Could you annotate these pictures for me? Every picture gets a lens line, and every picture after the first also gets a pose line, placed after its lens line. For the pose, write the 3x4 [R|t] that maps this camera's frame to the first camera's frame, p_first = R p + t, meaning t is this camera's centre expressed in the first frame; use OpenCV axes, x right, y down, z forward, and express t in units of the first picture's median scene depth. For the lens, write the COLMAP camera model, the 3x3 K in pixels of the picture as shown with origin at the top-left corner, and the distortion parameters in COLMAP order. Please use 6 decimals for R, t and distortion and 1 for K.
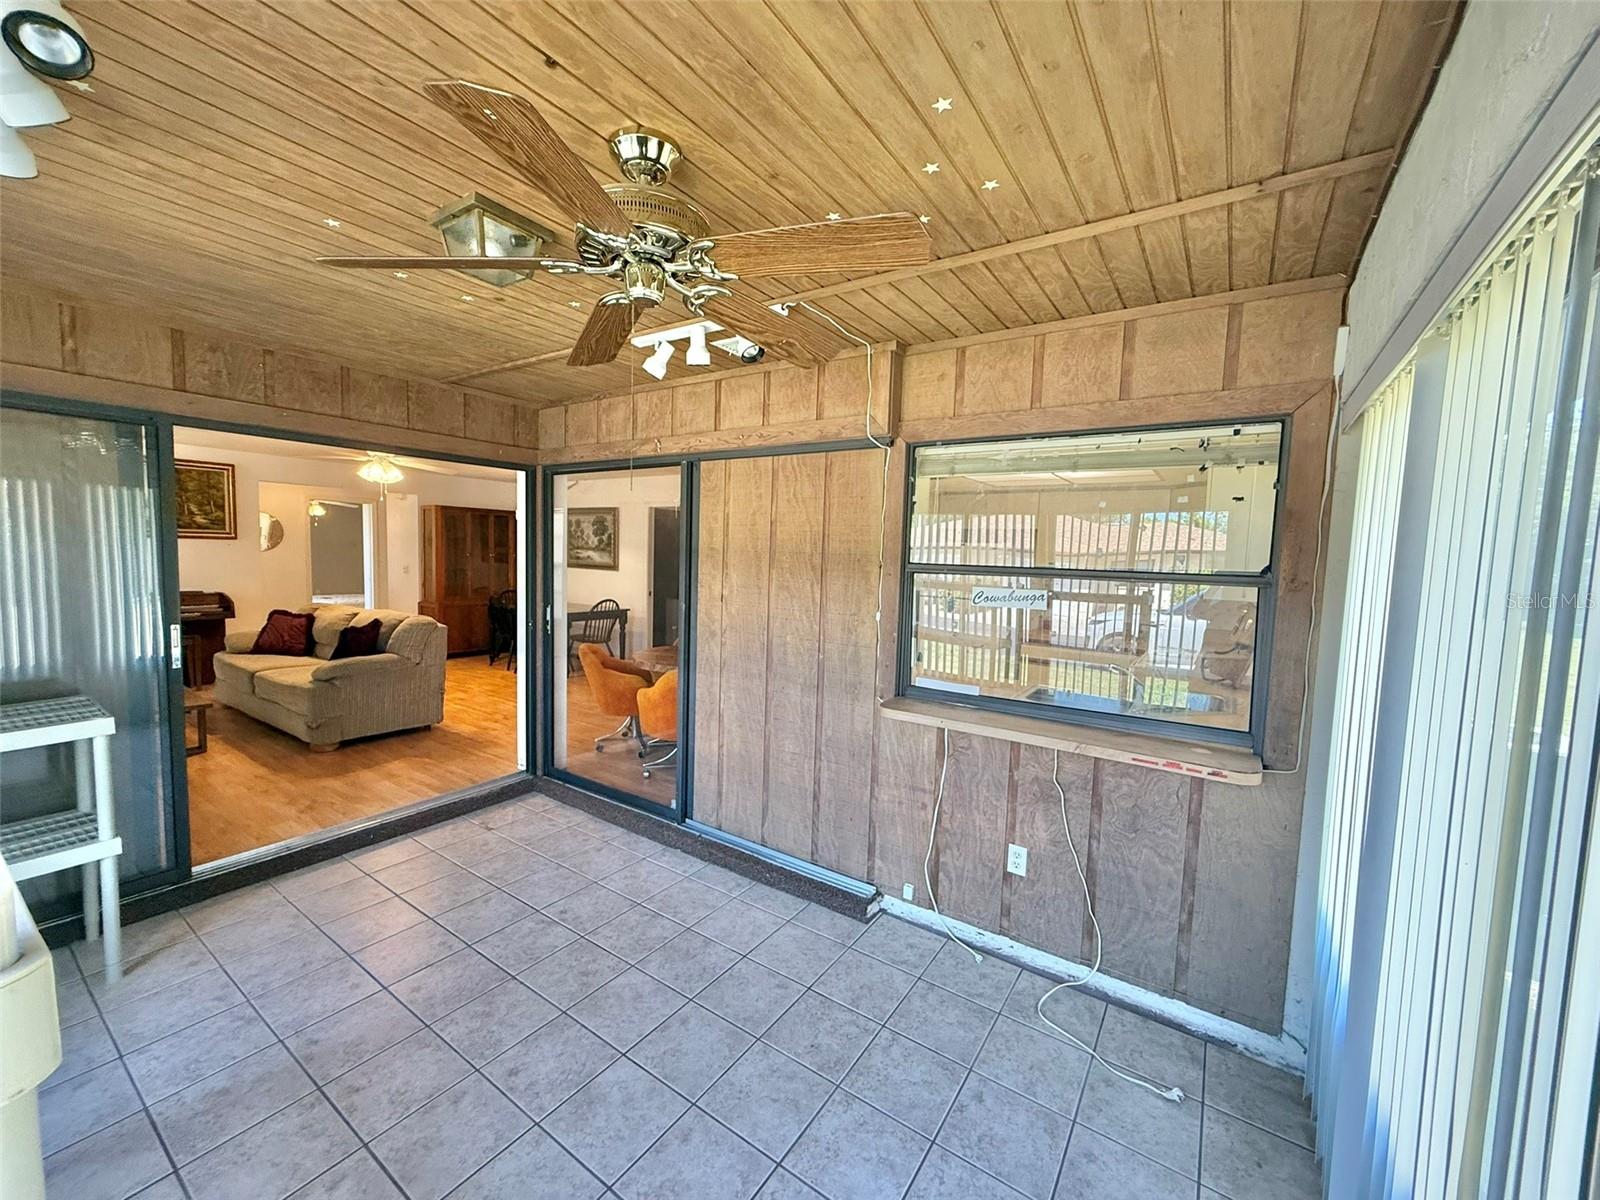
lens RADIAL K [[637.8, 0, 800.3], [0, 637.8, 594.8], [0, 0, 1]] dist [0.004587, -0.000899]
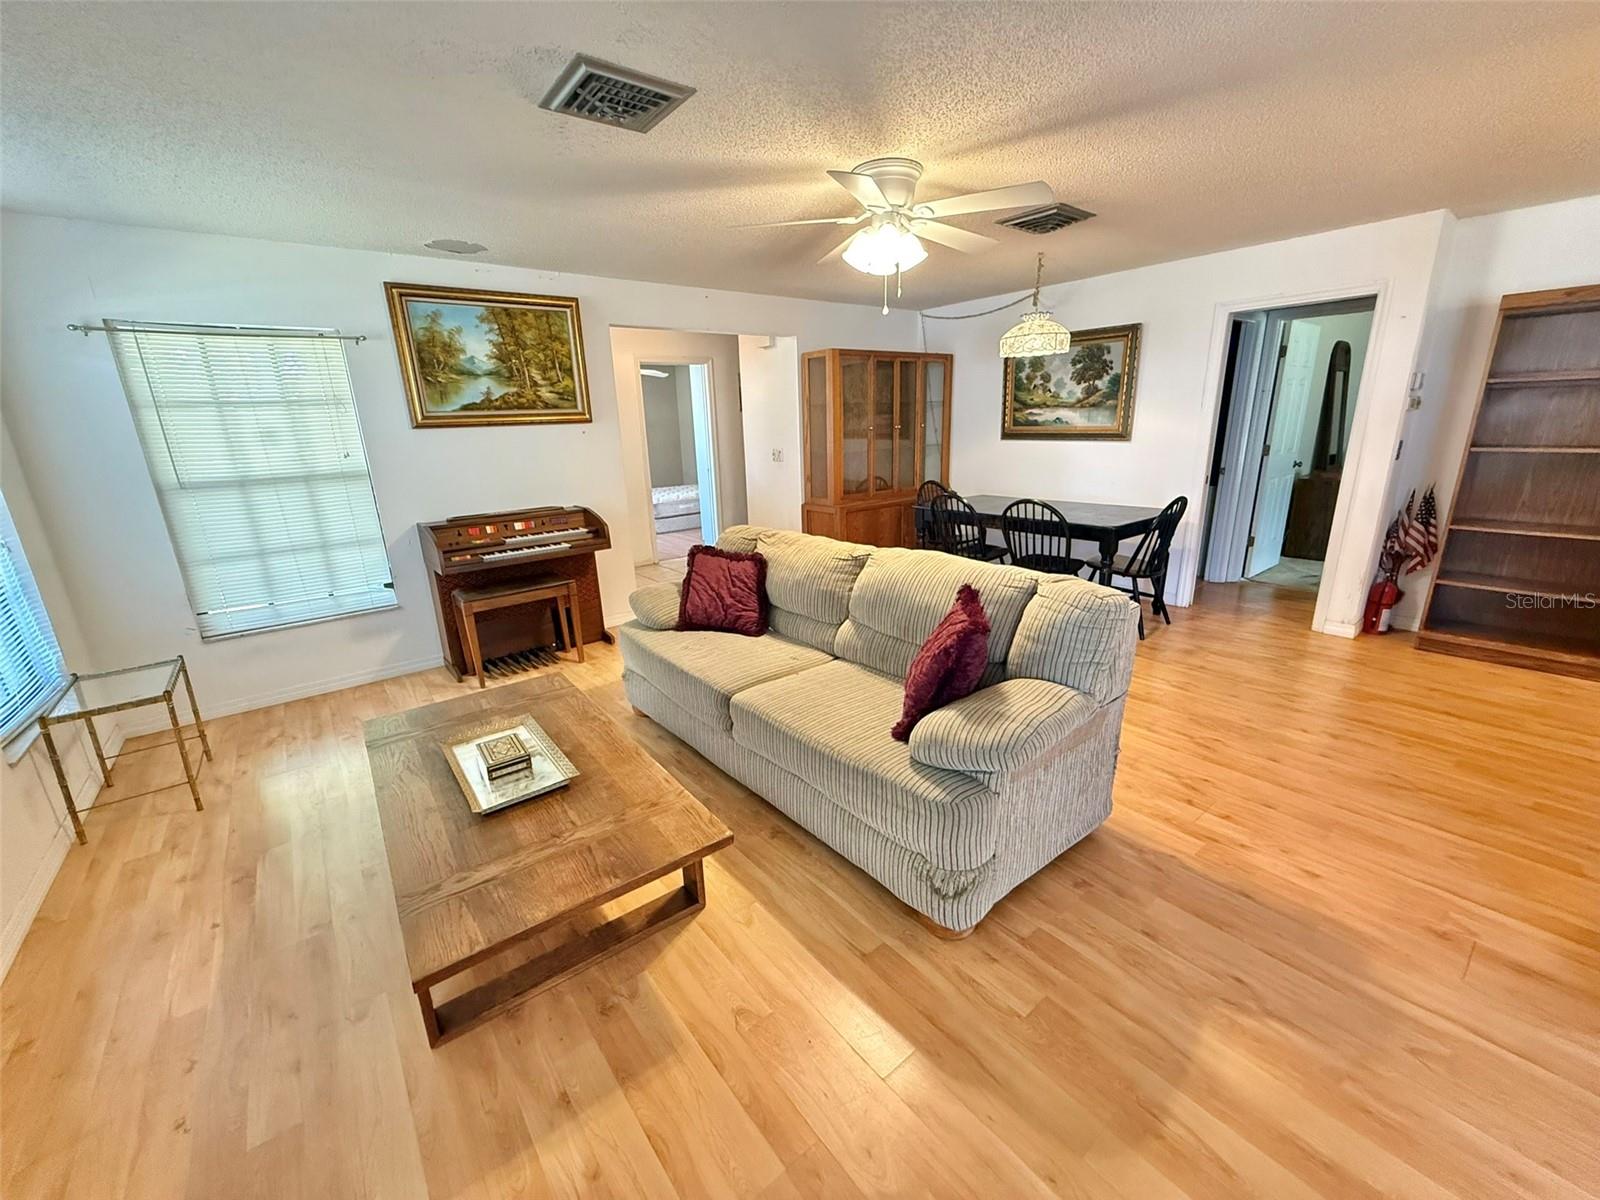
lens RADIAL K [[637.8, 0, 795.7], [0, 637.8, 593.2], [0, 0, 1]] dist [0.004587, -0.000899]
pose [[0.951535, 0.017450, -0.307044, -0.399573], [0.043332, 0.980821, 0.190030, -0.025953], [0.304471, -0.194126, 0.932530, 0.353219]]
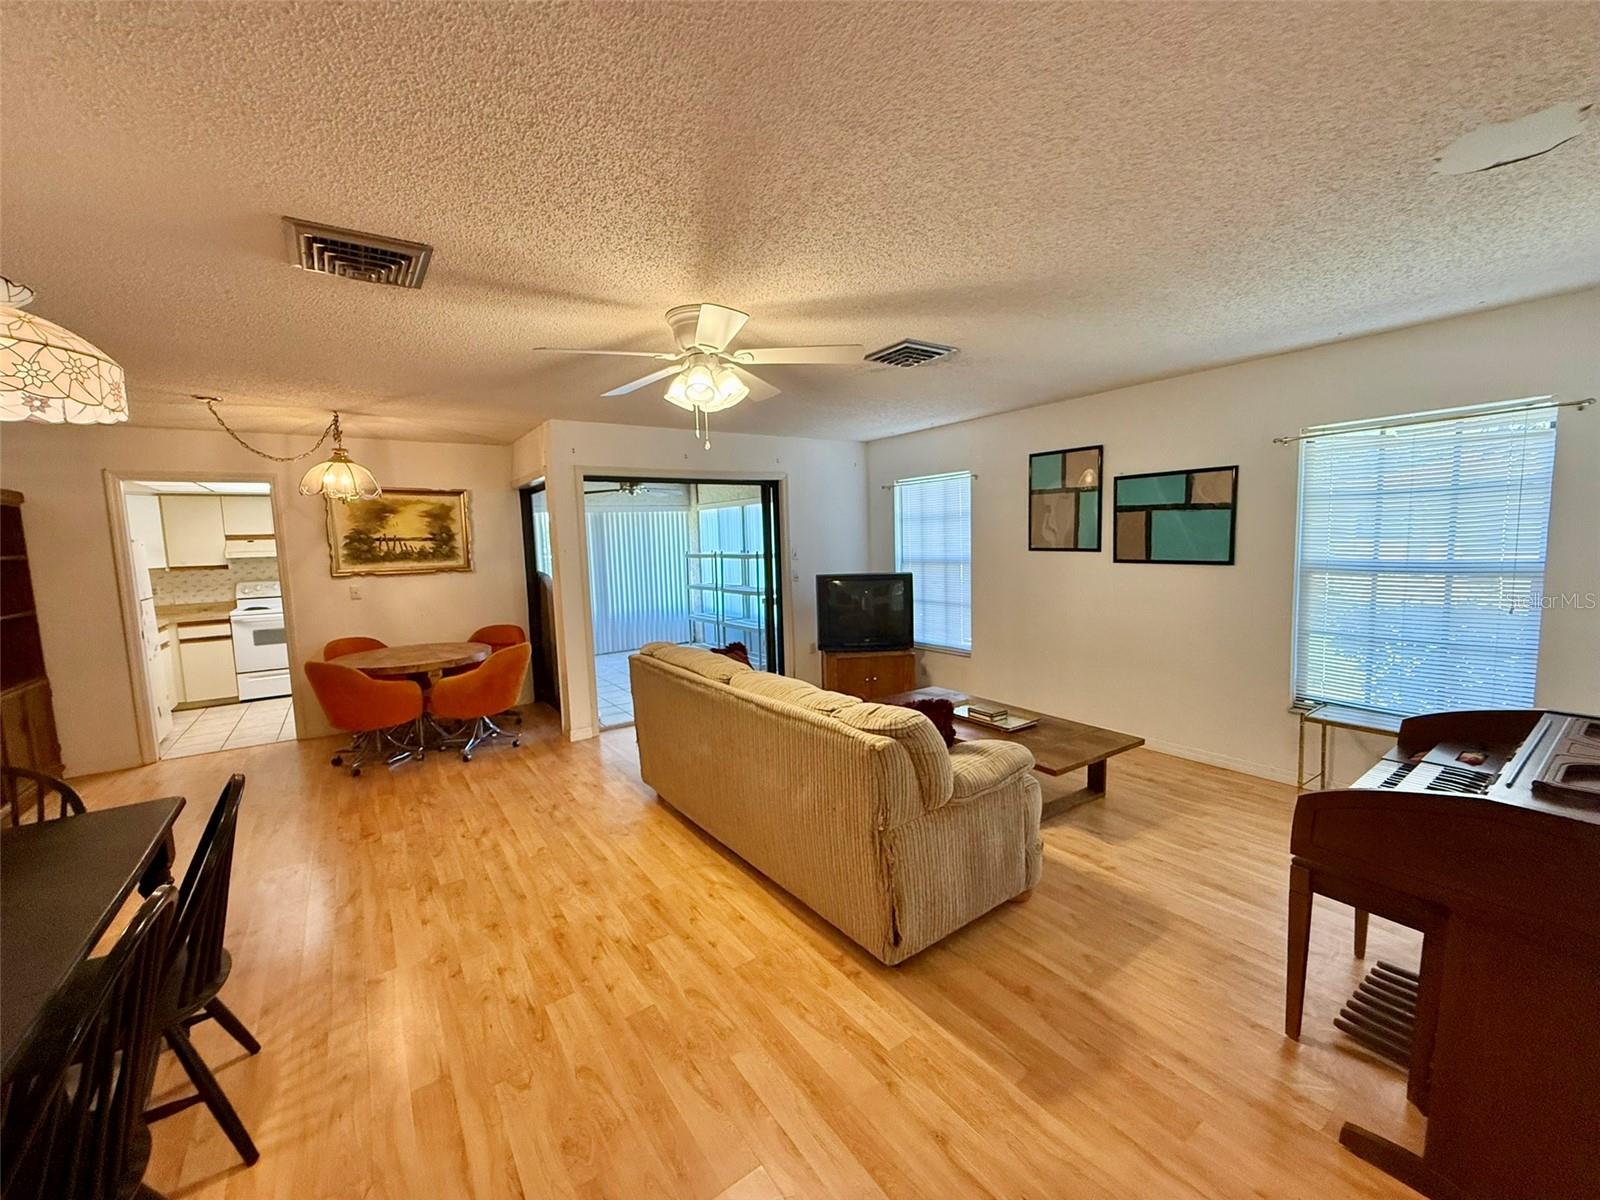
lens RADIAL K [[637.8, 0, 795.7], [0, 637.8, 597.5], [0, 0, 1]] dist [0.004587, -0.000899]
pose [[-0.931693, -0.037108, 0.361346, -0.617672], [0.028447, 0.984260, 0.174425, -0.082158], [-0.362131, 0.172789, -0.915972, 0.989911]]
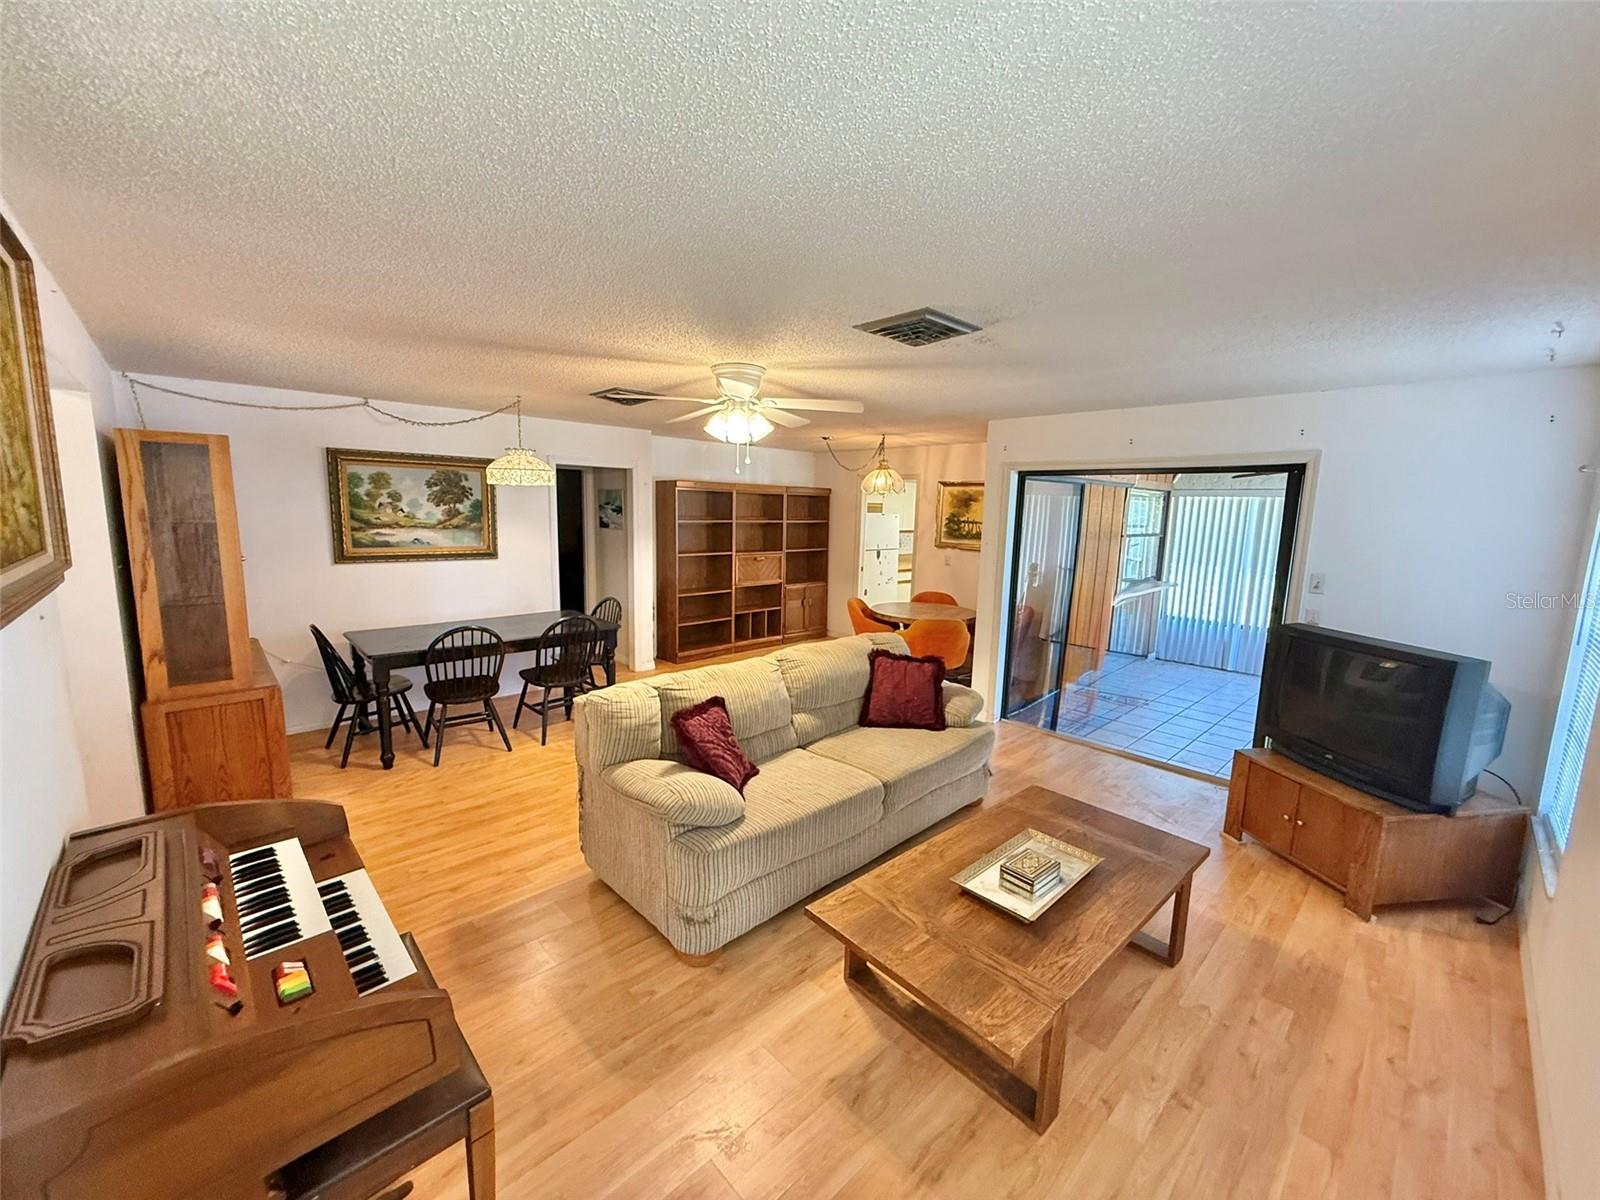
lens RADIAL K [[637.8, 0, 790.2], [0, 637.8, 600.9], [0, 0, 1]] dist [0.004587, -0.000899]
pose [[0.222993, -0.169751, 0.959926, -0.856206], [0.055814, 0.985330, 0.161277, -0.084277], [-0.973221, 0.017614, 0.229196, 0.576677]]
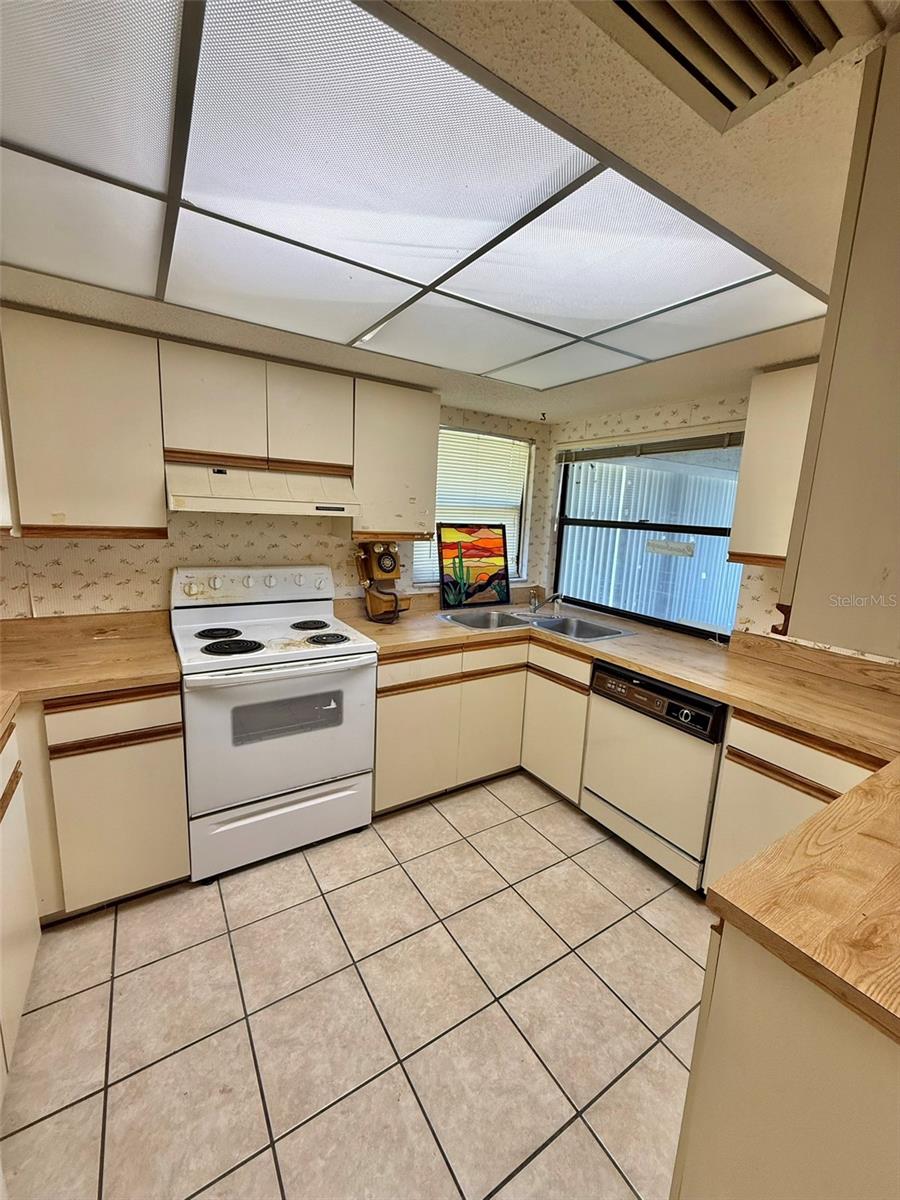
lens RADIAL K [[478.3, 0, 453.7], [0, 478.3, 599.3], [0, 0, 1]] dist [0.004587, -0.000899]
pose [[-0.913251, -0.146180, 0.380269, 0.112385], [-0.046629, 0.964781, 0.258890, -0.036369], [-0.404720, 0.218700, -0.887903, 0.664922]]
